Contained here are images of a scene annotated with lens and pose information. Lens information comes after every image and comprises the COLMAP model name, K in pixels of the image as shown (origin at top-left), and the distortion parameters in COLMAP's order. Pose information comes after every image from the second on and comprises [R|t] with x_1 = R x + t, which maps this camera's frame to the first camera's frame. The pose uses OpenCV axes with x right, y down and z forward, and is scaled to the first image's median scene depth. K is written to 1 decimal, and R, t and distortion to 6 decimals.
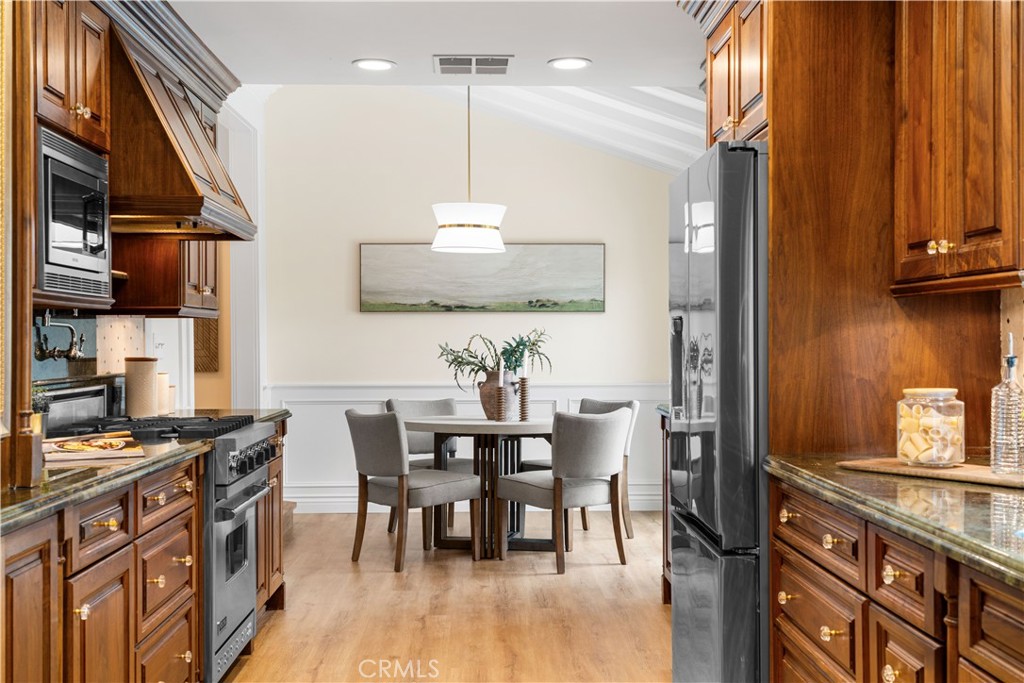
lens RADIAL K [[1219.1, 0, 509.1], [0, 1219.1, 344.6], [0, 0, 1]] dist [0.057766, 0.000000]
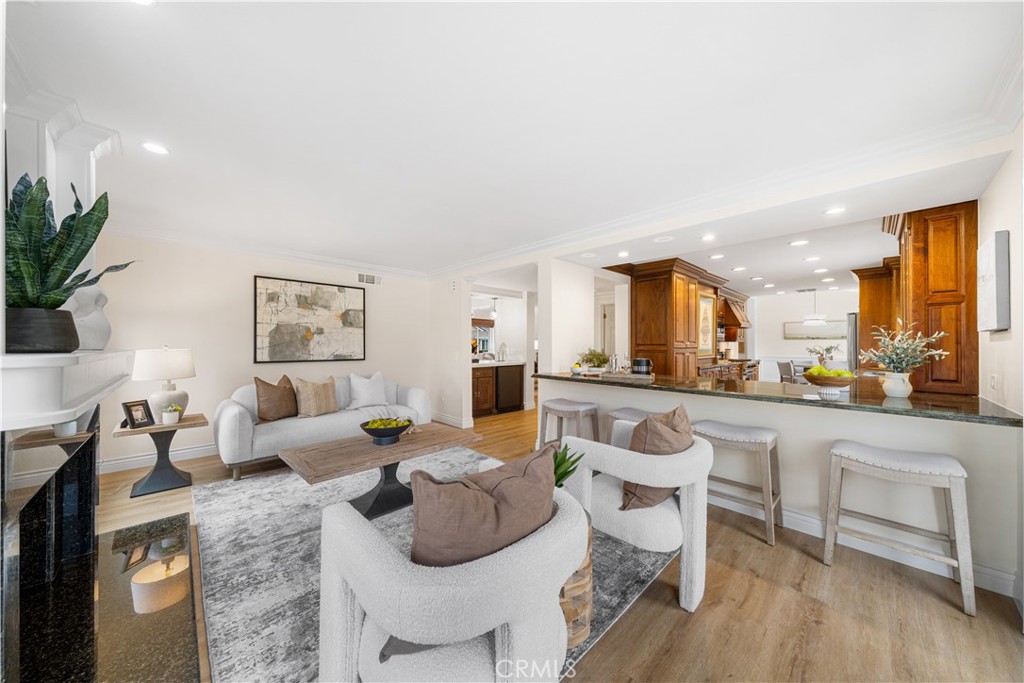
lens RADIAL K [[344.7, 0, 503.6], [0, 344.7, 341.5], [0, 0, 1]] dist [0.005423, -0.000036]
pose [[0.664511, 0.003376, -0.747271, 0.201412], [-0.011270, 0.999921, -0.005505, -0.002677], [0.747194, 0.012080, 0.664497, -0.827365]]
